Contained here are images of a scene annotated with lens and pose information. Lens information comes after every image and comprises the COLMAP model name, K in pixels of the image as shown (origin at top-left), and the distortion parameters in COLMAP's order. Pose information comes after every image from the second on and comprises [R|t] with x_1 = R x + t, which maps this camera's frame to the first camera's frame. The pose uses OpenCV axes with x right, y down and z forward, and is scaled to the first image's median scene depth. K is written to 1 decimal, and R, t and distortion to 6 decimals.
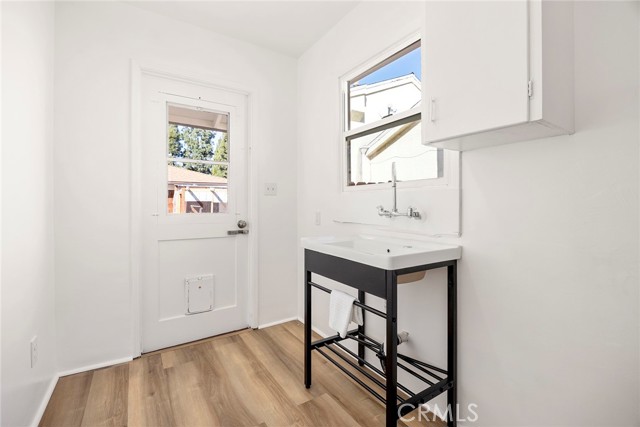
lens RADIAL K [[280.8, 0, 318.3], [0, 280.8, 211.0], [0, 0, 1]] dist [-0.000304, -0.000008]
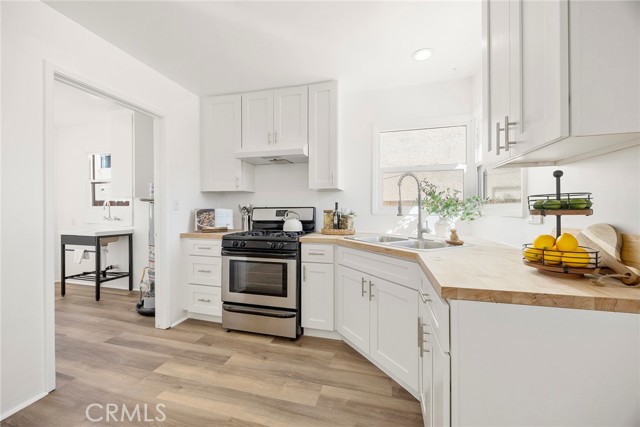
lens RADIAL K [[245.8, 0, 319.3], [0, 245.8, 210.4], [0, 0, 1]] dist [0.002362, 0.000123]
pose [[0.757146, -0.002219, 0.653242, 0.257420], [0.010586, 0.999905, -0.008873, -0.029626], [-0.653160, 0.013633, 0.757097, -2.099833]]
